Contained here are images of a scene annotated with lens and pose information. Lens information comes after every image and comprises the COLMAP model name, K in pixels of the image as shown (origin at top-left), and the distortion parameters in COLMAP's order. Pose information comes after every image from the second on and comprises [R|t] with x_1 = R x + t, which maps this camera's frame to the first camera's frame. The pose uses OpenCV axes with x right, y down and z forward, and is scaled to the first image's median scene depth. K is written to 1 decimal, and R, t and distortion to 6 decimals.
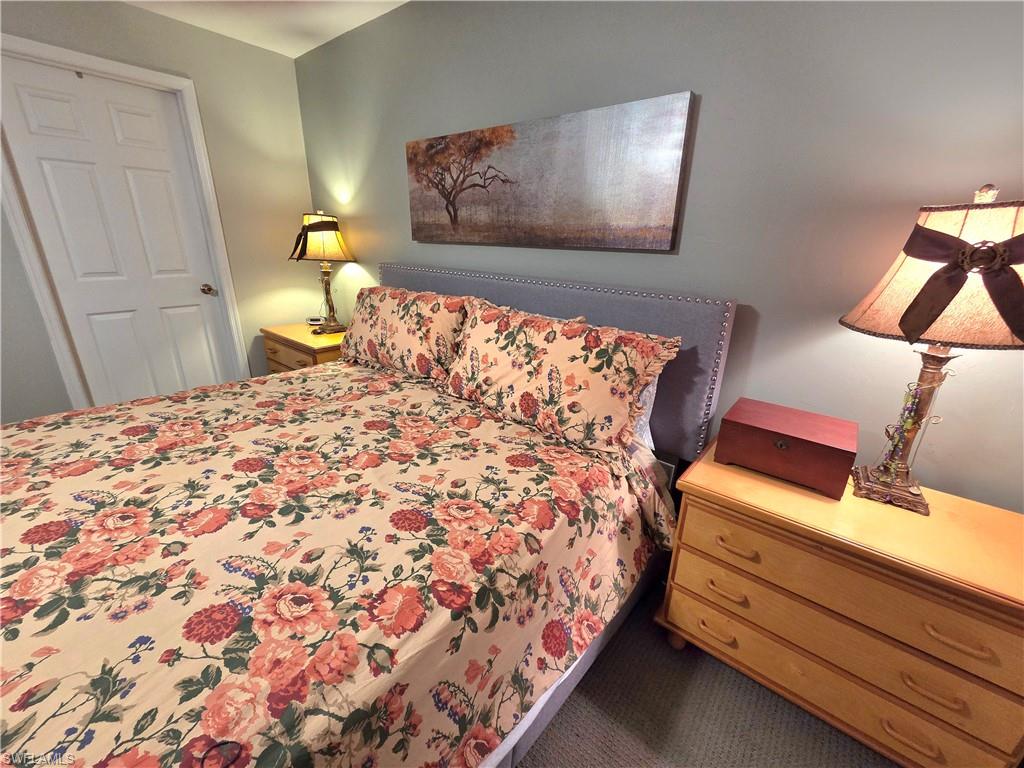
lens RADIAL K [[416.9, 0, 513.5], [0, 416.9, 383.4], [0, 0, 1]] dist [0.002516, 0.000112]
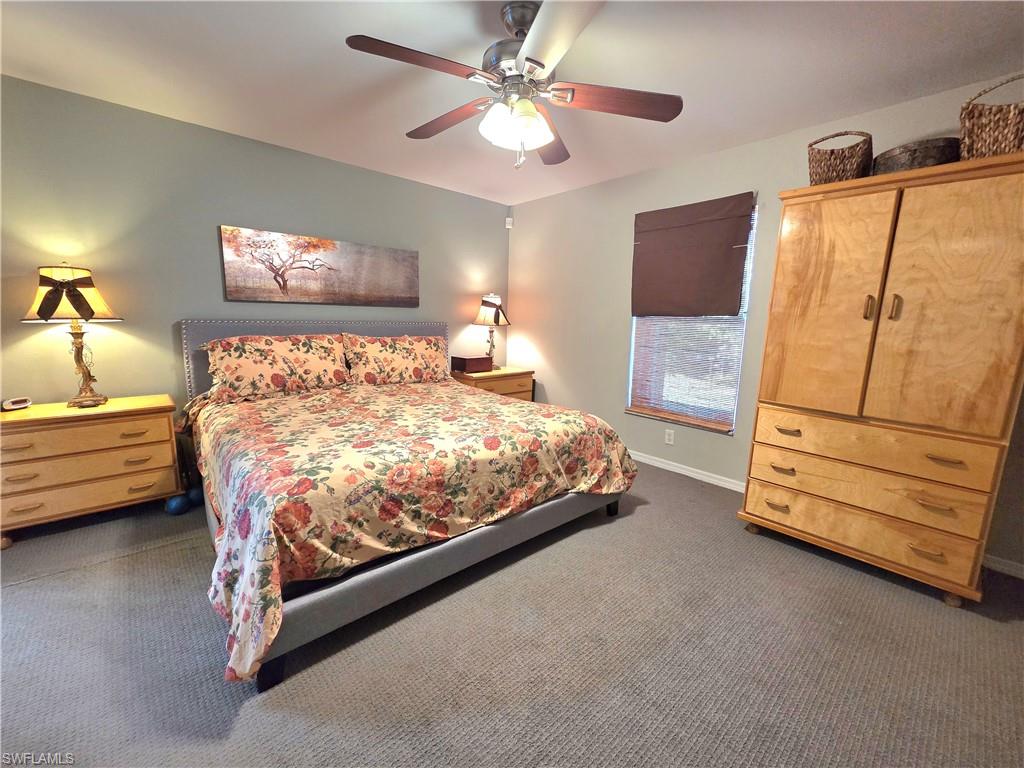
lens RADIAL K [[416.9, 0, 513.5], [0, 416.9, 383.4], [0, 0, 1]] dist [0.002516, 0.000112]
pose [[0.156338, -0.180321, 0.971104, -1.945749], [0.309136, 0.942729, 0.125284, -0.014413], [-0.938080, 0.280616, 0.203128, 0.066140]]
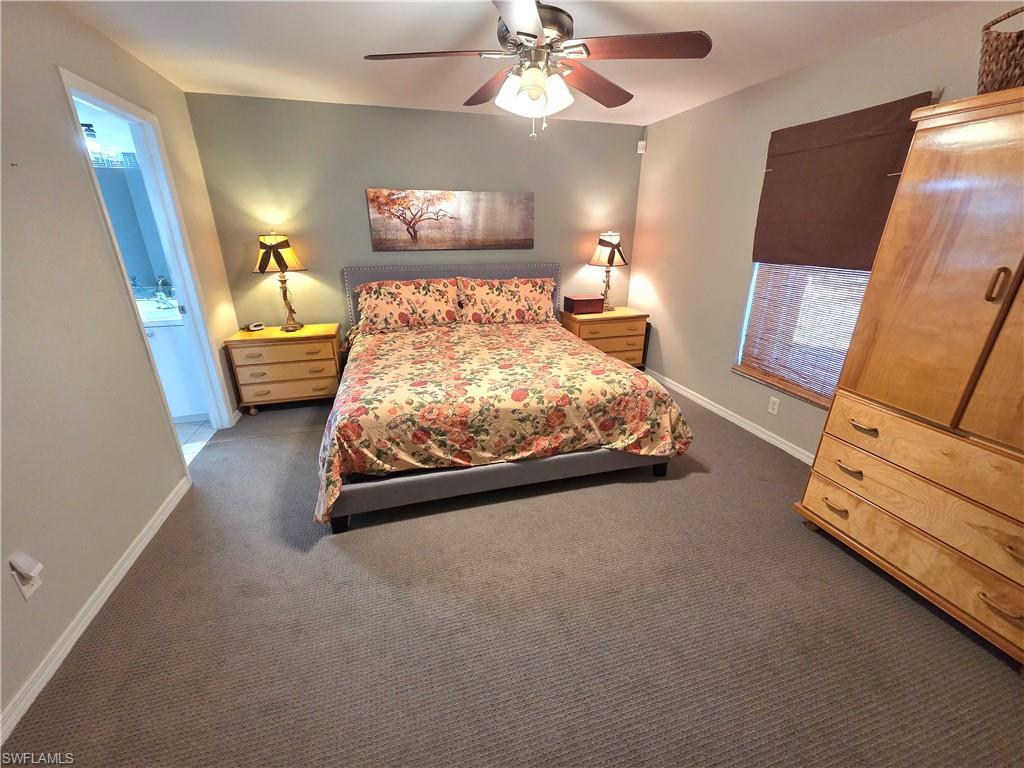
lens RADIAL K [[416.9, 0, 513.5], [0, 416.9, 383.4], [0, 0, 1]] dist [0.002516, 0.000112]
pose [[0.564789, -0.313680, 0.763294, -1.868604], [0.287862, 0.941730, 0.174010, -0.001780], [-0.773401, 0.121444, 0.622176, -0.427689]]
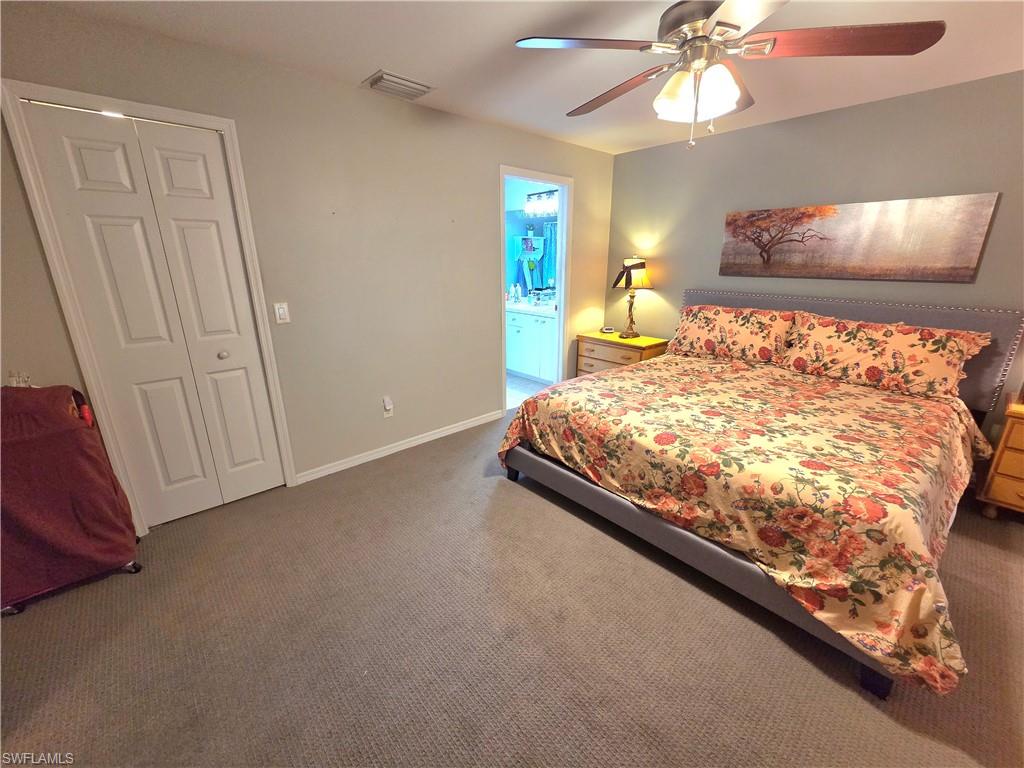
lens RADIAL K [[414.4, 0, 516.8], [0, 414.4, 383.7], [0, 0, 1]] dist [0.005118, 0.000288]
pose [[0.988367, 0.017850, -0.151038, -1.061868], [-0.023920, 0.998974, -0.038465, 0.178111], [0.150197, 0.041631, 0.987779, -0.819155]]
